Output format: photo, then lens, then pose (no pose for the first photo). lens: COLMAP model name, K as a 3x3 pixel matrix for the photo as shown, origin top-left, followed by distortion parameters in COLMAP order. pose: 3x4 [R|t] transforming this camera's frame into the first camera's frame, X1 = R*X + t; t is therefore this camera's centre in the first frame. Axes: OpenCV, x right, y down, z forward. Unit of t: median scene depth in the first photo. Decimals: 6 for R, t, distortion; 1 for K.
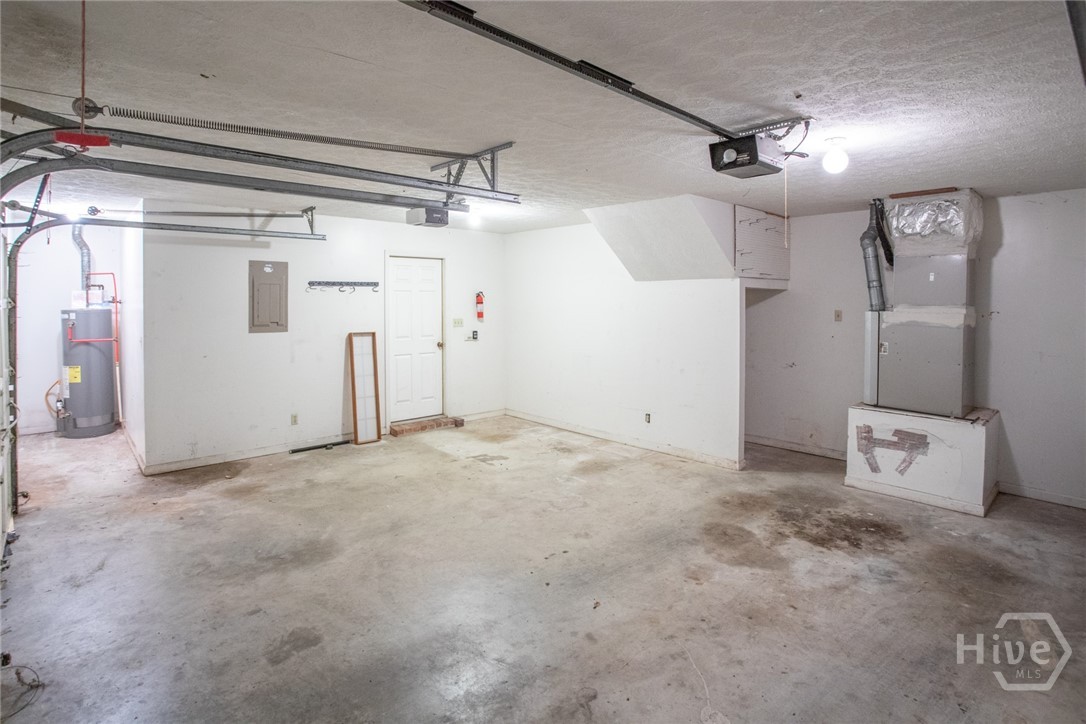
lens RADIAL K [[553.5, 0, 540.7], [0, 553.5, 325.9], [0, 0, 1]] dist [-0.068491, 0.022603]
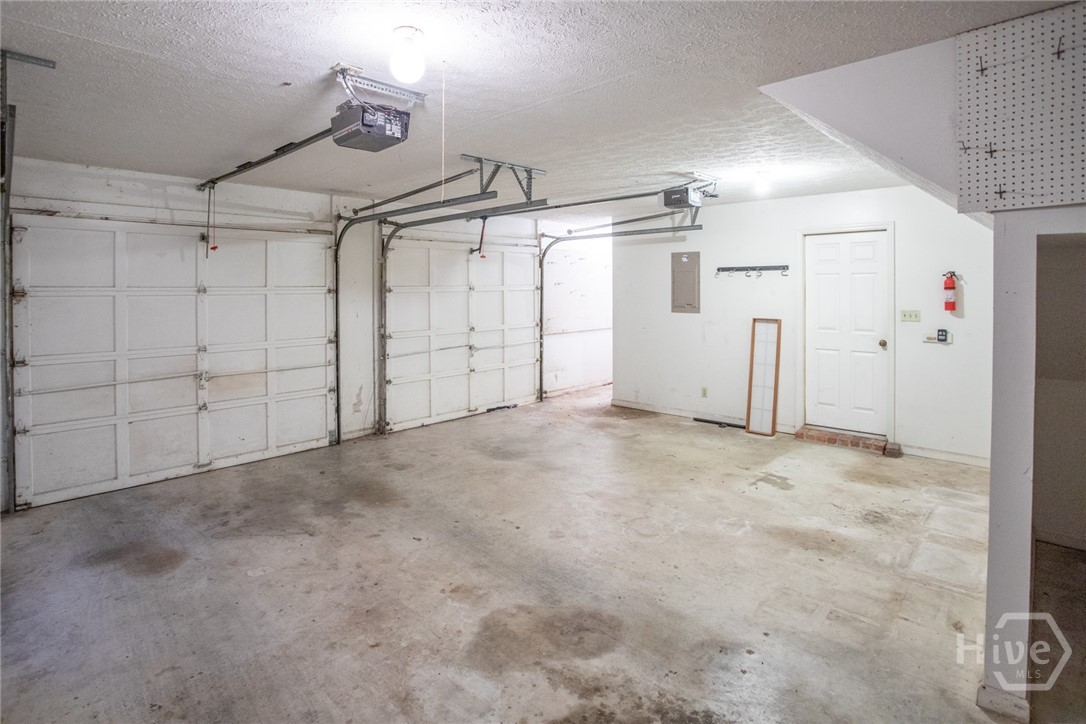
lens RADIAL K [[553.5, 0, 540.7], [0, 553.5, 325.9], [0, 0, 1]] dist [-0.068491, 0.022603]
pose [[0.063211, 0.062545, -0.996038, 0.976402], [-0.044024, 0.997238, 0.059826, -0.025258], [0.997029, 0.040068, 0.065790, 0.894647]]
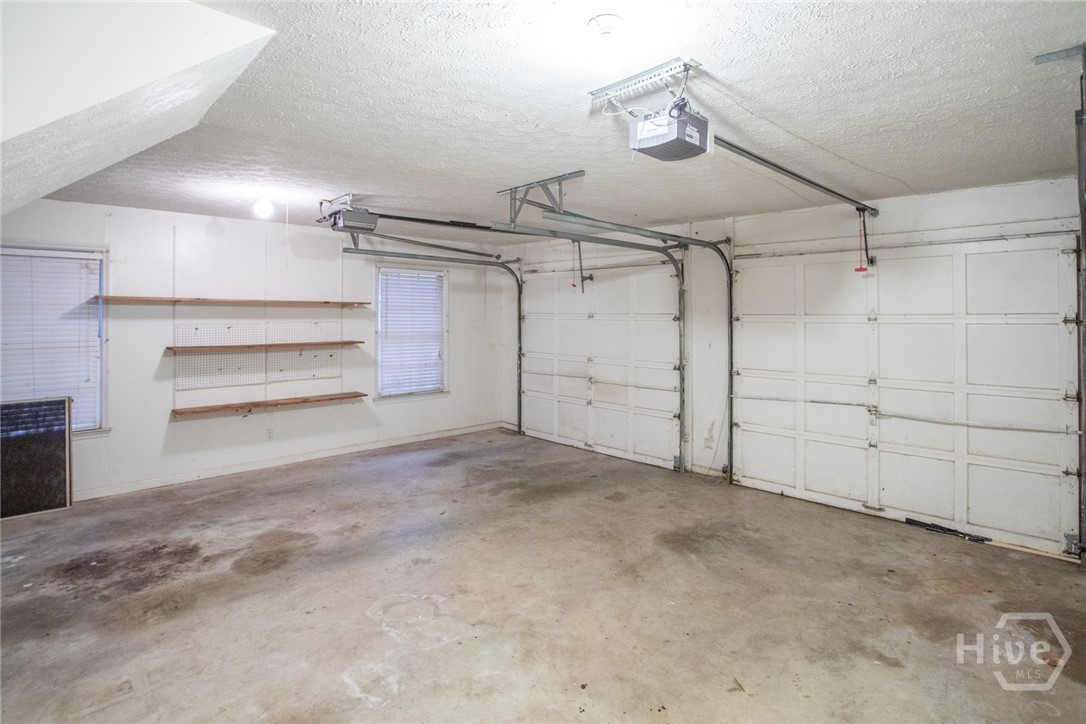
lens RADIAL K [[553.5, 0, 540.7], [0, 553.5, 325.9], [0, 0, 1]] dist [-0.068491, 0.022603]
pose [[-0.999906, -0.008184, -0.010973, -0.112436], [-0.008897, 0.997742, 0.066567, -0.079996], [0.010404, 0.066658, -0.997722, 1.893494]]
